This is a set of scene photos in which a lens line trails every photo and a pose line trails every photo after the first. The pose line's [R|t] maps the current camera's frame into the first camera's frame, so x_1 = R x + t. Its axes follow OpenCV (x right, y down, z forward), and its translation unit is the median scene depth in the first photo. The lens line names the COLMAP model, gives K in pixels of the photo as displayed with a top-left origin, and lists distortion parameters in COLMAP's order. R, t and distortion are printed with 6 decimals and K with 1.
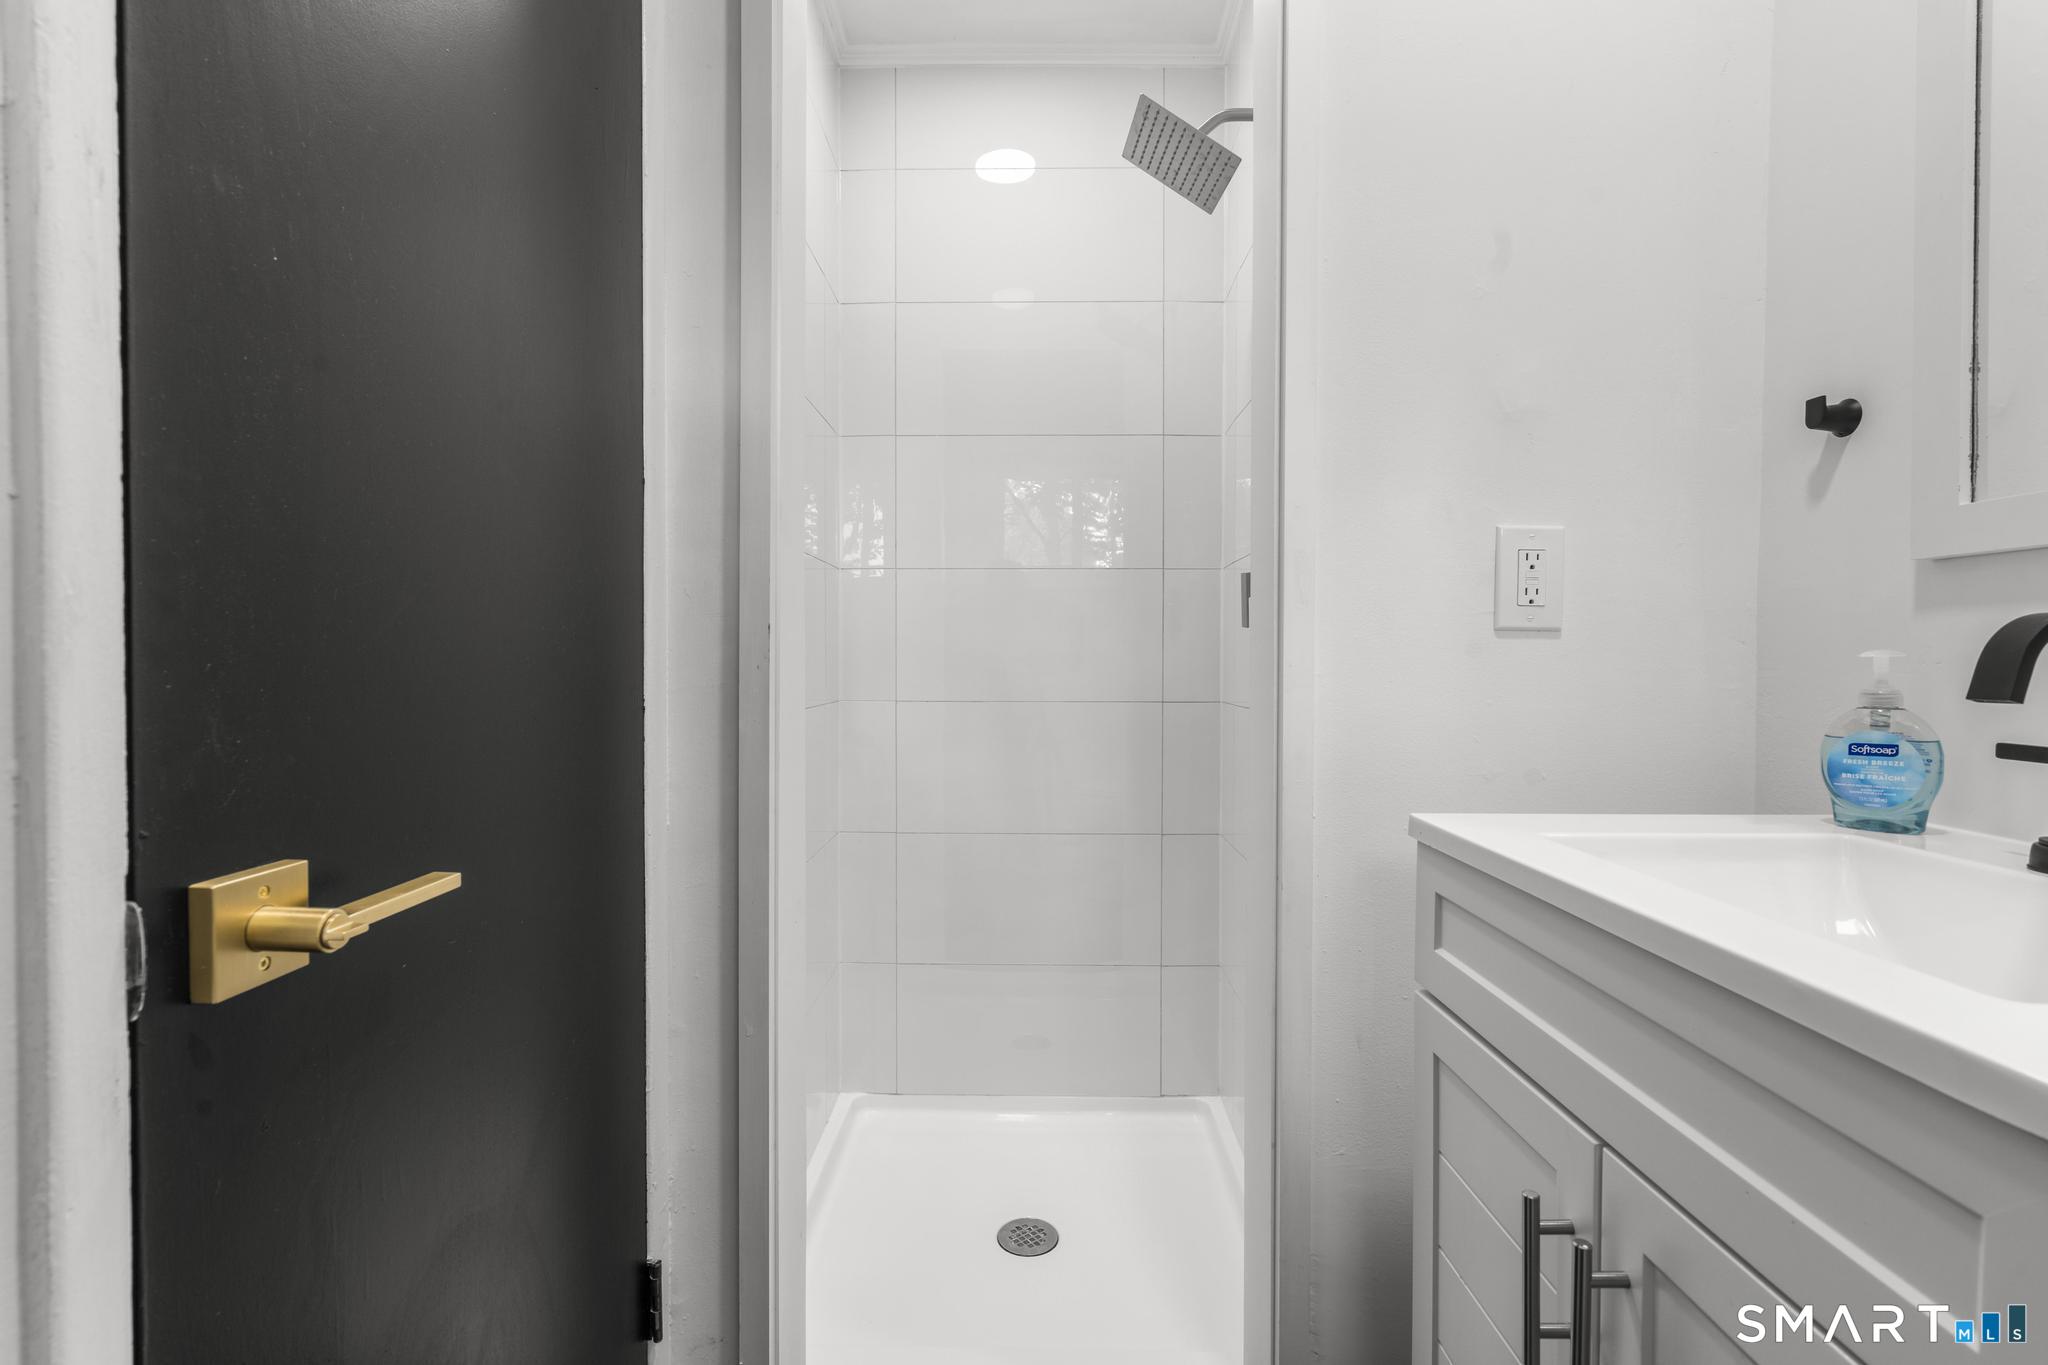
lens RADIAL K [[924.8, 0, 1020.8], [0, 924.8, 678.0], [0, 0, 1]] dist [-0.003526, 0.001094]
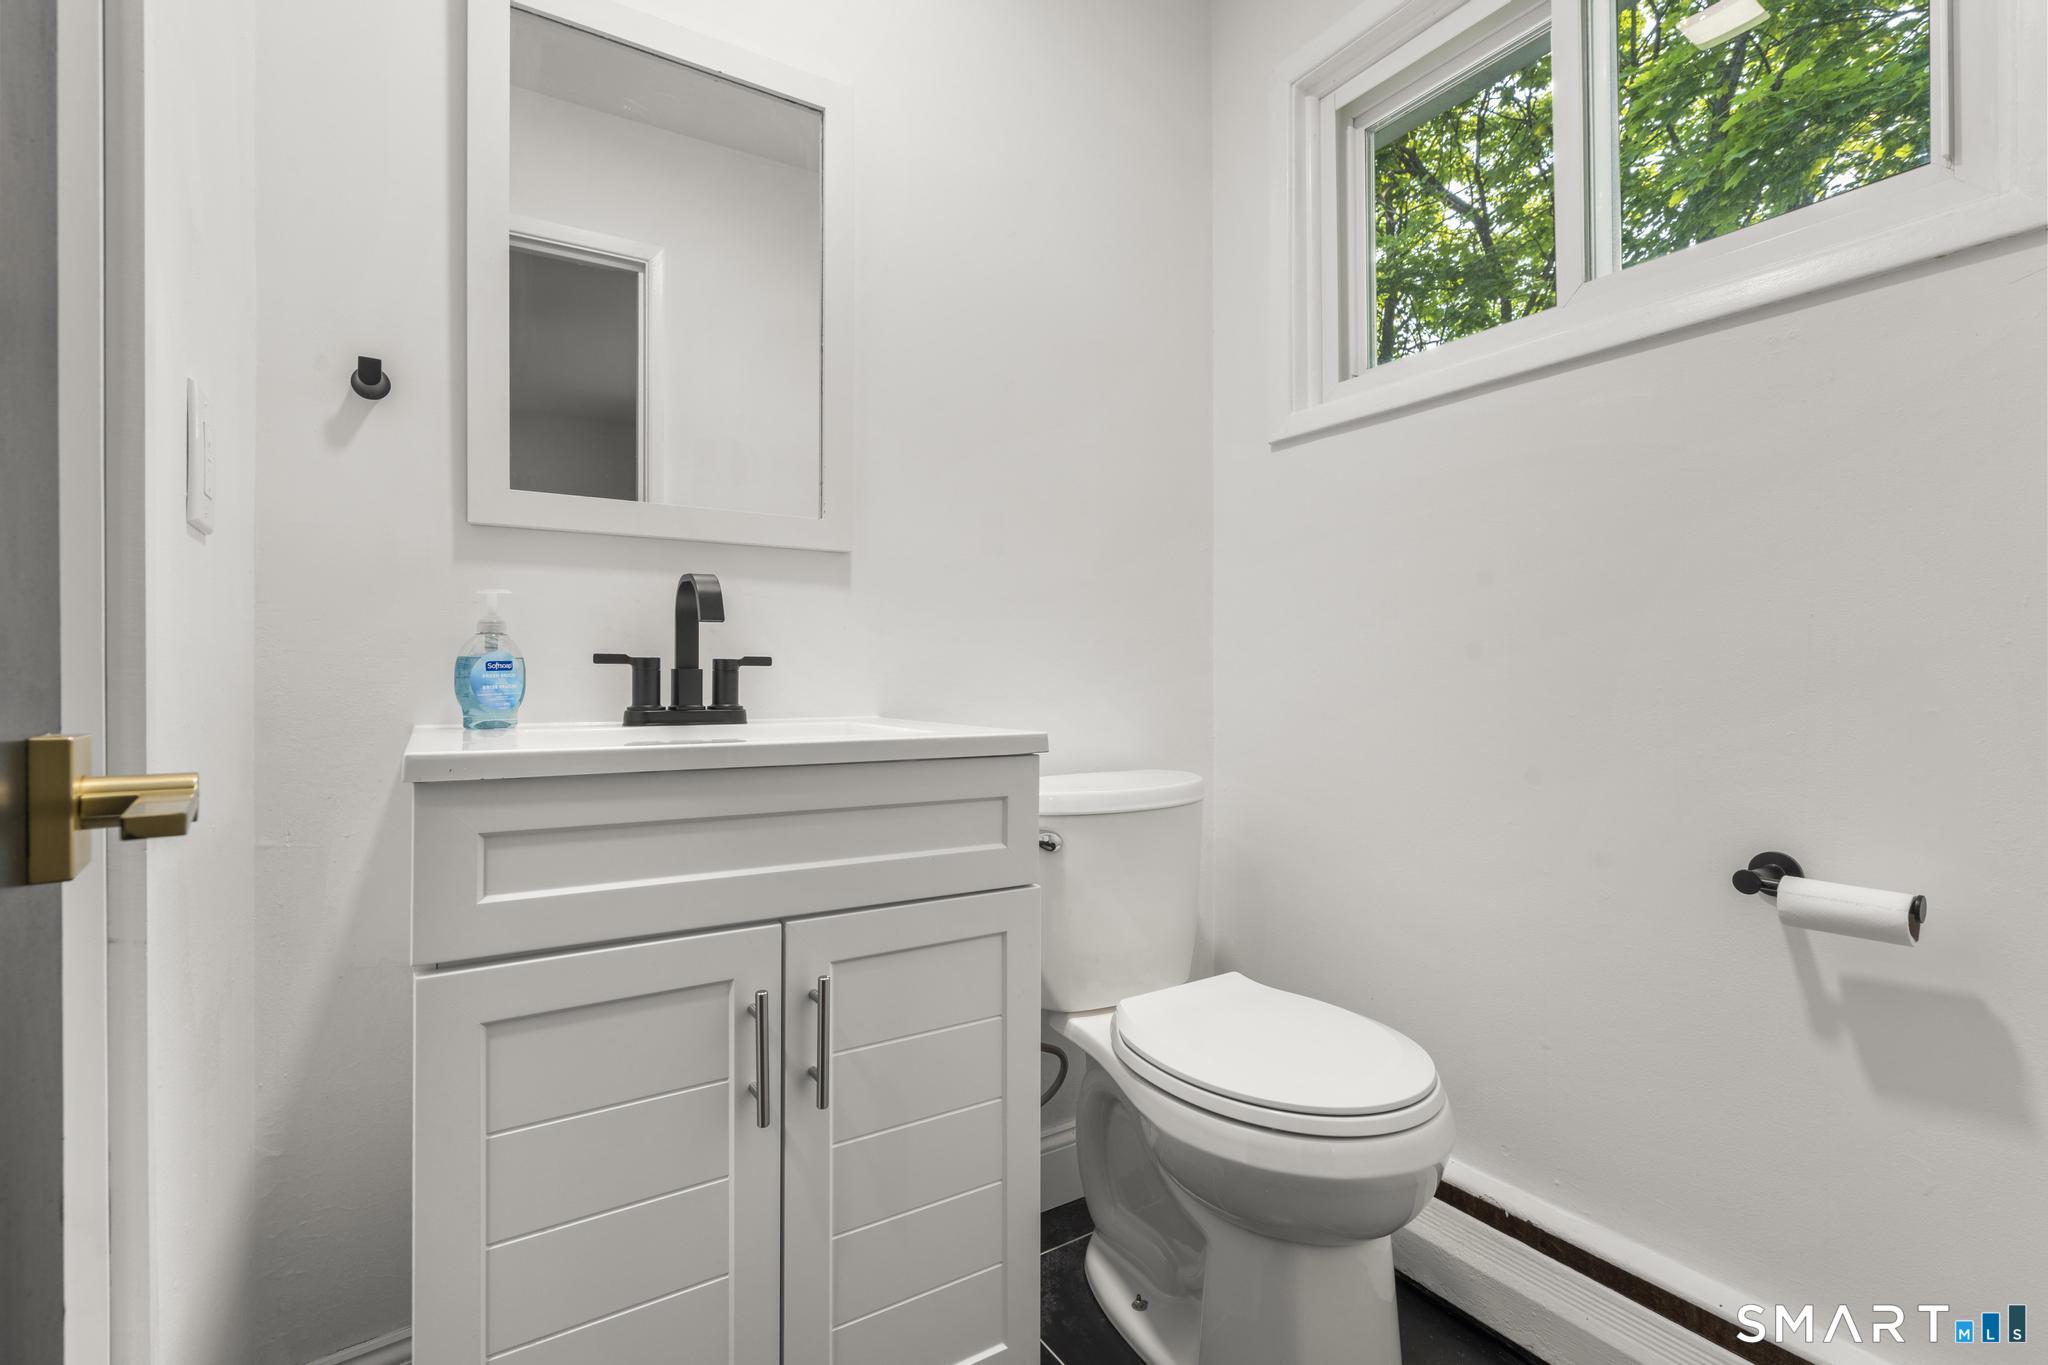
lens RADIAL K [[924.8, 0, 1024.4], [0, 924.8, 671.5], [0, 0, 1]] dist [-0.003526, 0.001094]
pose [[-0.533780, 0.010627, 0.845557, -0.532076], [0.022012, 0.999757, 0.001330, 0.095604], [-0.845337, 0.019323, -0.533884, 1.017797]]
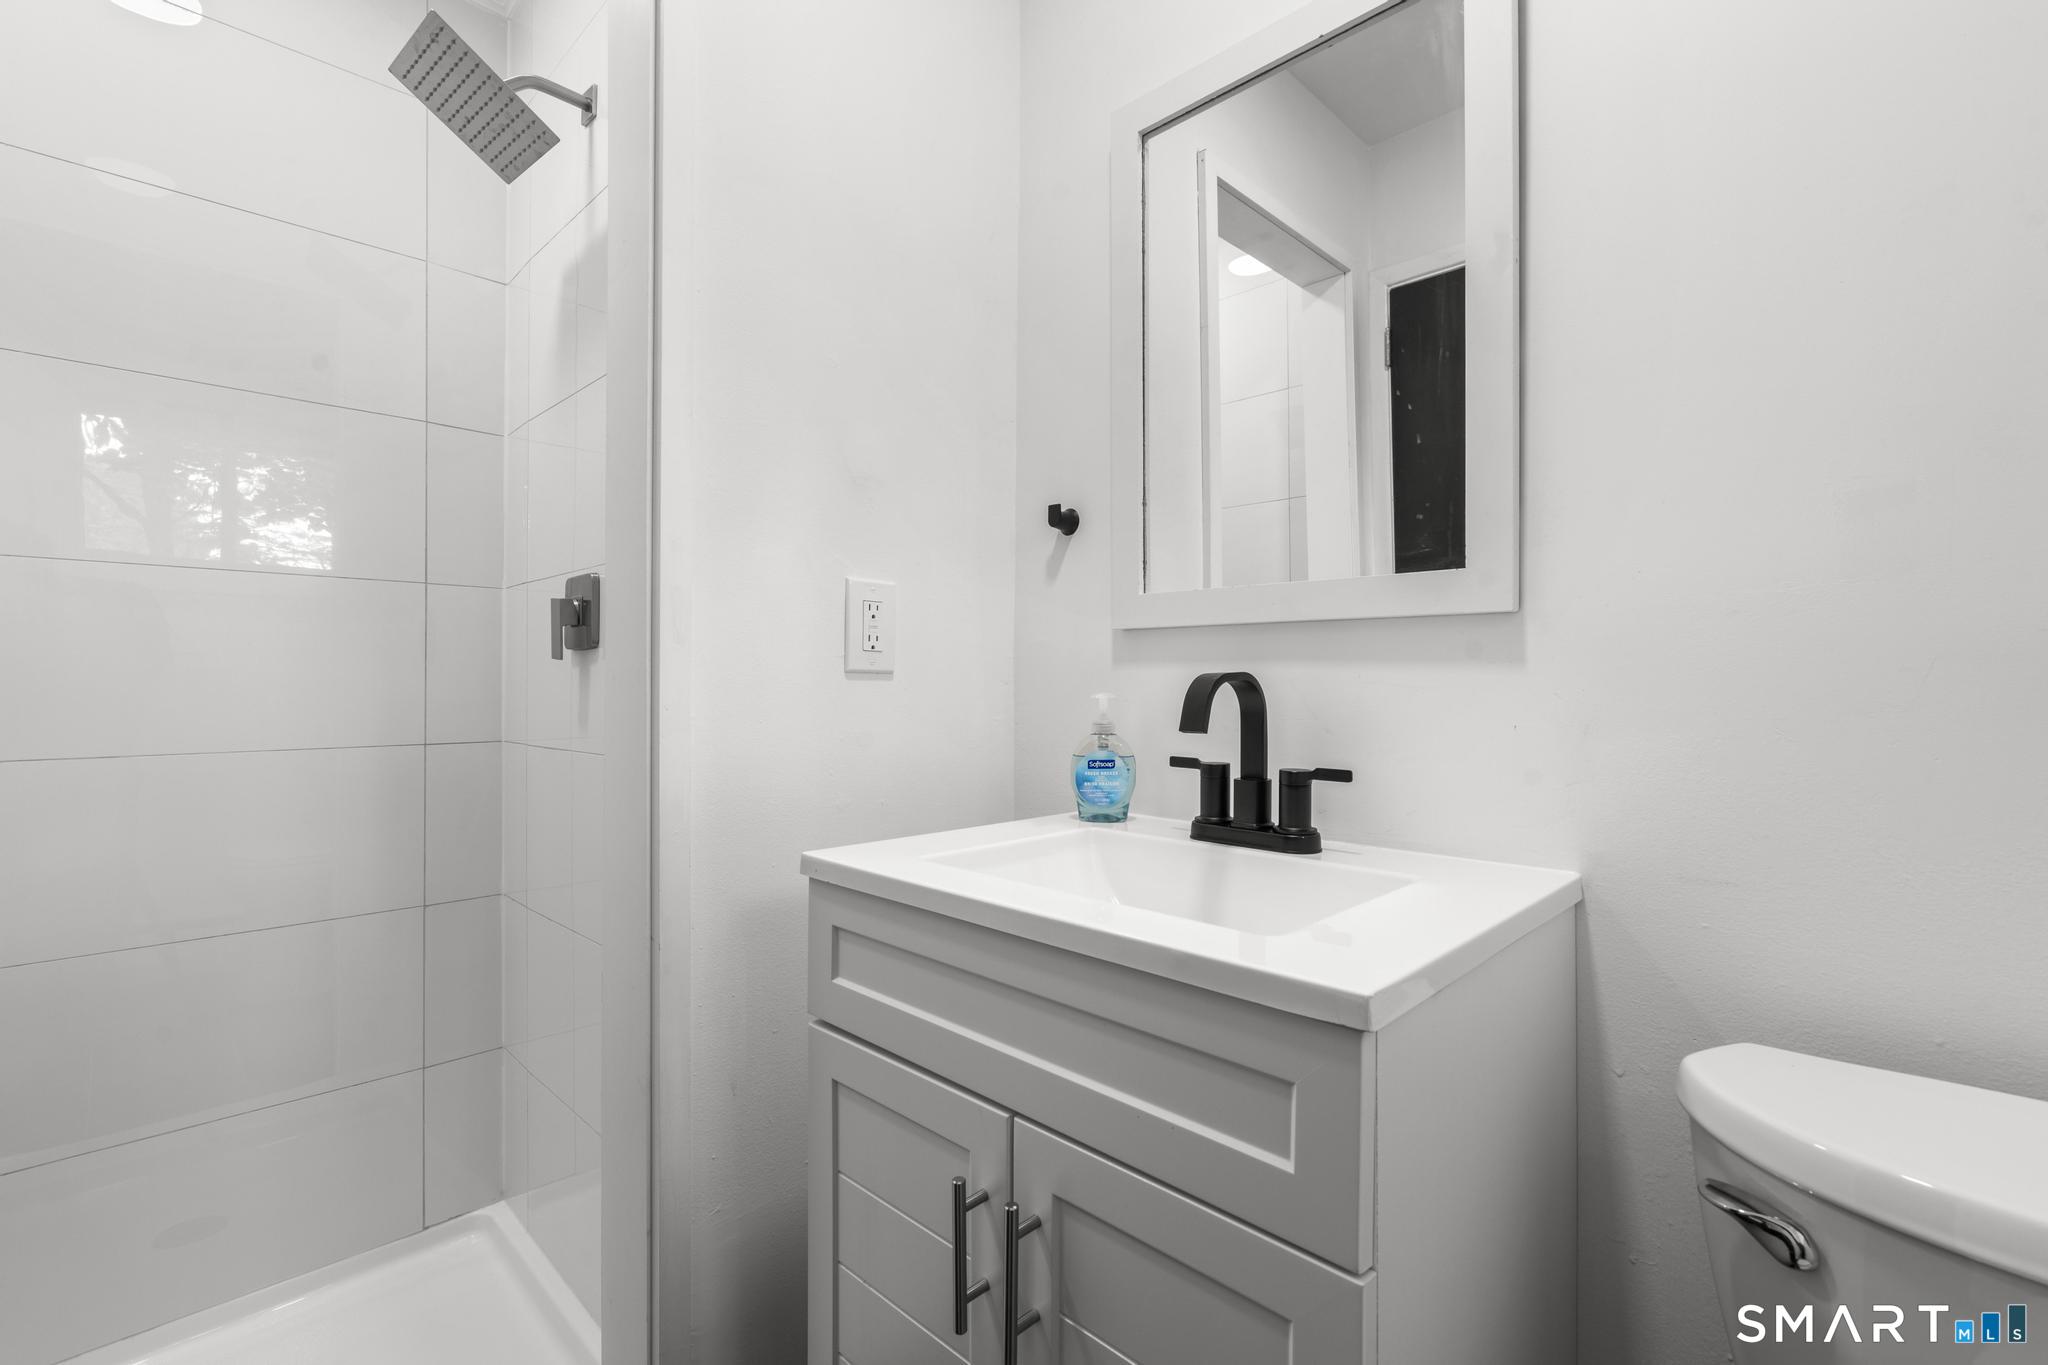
lens RADIAL K [[924.8, 0, 1023.5], [0, 924.8, 681.0], [0, 0, 1]] dist [-0.003526, 0.001094]
pose [[0.692765, 0.001599, 0.721162, -0.160769], [0.012646, 0.999817, -0.014365, -0.028214], [-0.721053, 0.019071, 0.692618, 0.106555]]
